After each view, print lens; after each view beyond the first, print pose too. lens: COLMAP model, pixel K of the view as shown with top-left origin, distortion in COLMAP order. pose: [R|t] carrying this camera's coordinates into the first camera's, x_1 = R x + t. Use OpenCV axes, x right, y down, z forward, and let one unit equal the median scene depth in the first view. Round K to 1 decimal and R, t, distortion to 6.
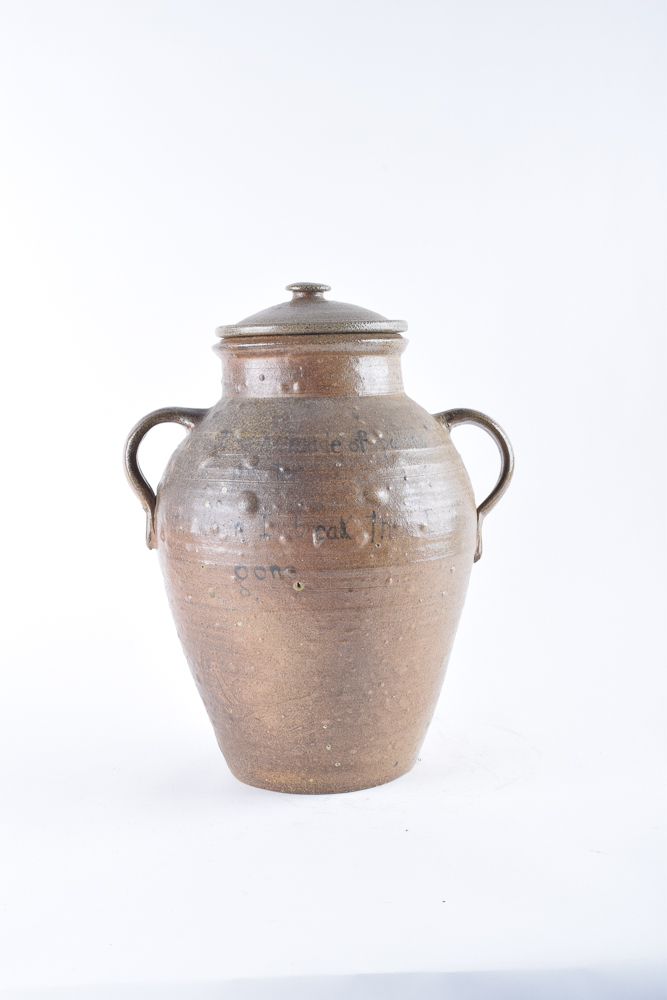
lens RADIAL K [[1290.2, 0, 333.5], [0, 1290.2, 500.0], [0, 0, 1]] dist [-0.000271, 0.001016]
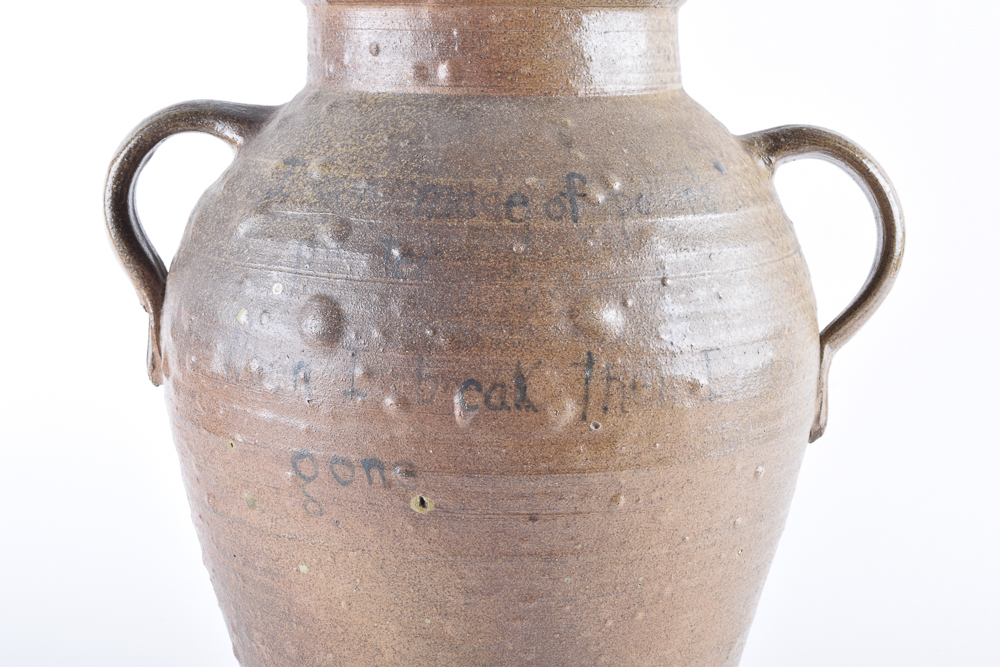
lens RADIAL K [[1822.9, 0, 500.0], [0, 1822.9, 333.5], [0, 0, 1]] dist [0.048828, 0.063479]
pose [[0.996281, 0.047310, -0.072013, 0.044686], [-0.041721, 0.996141, 0.077222, -0.045979], [0.075388, -0.073930, 0.994410, 0.340436]]
